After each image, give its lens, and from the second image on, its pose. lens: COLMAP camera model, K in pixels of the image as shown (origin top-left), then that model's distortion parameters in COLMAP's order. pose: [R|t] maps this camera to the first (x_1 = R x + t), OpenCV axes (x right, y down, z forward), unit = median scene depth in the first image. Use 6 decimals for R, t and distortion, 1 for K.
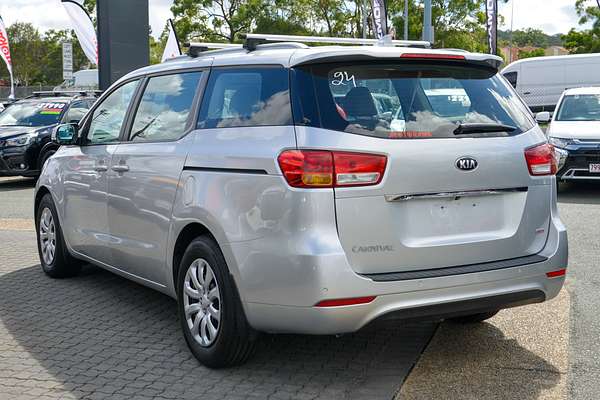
lens RADIAL K [[680.1, 0, 300.1], [0, 680.1, 199.3], [0, 0, 1]] dist [-0.012402, 0.000000]
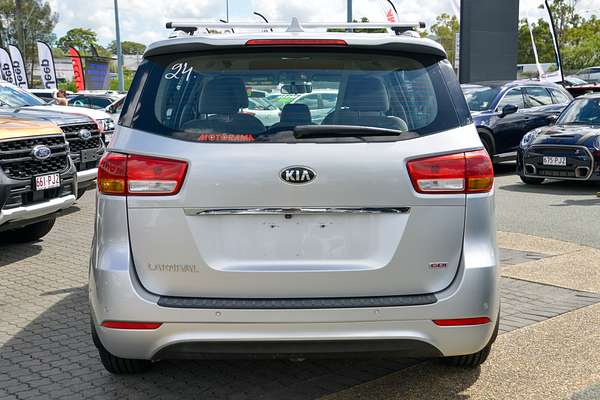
lens RADIAL K [[675.7, 0, 299.7], [0, 675.7, 200.4], [0, 0, 1]] dist [0.017625, 0.000000]
pose [[0.921682, 0.055336, -0.383978, 0.564697], [-0.052524, 0.998461, 0.017815, -0.036494], [0.384373, 0.003748, 0.923170, 0.251373]]
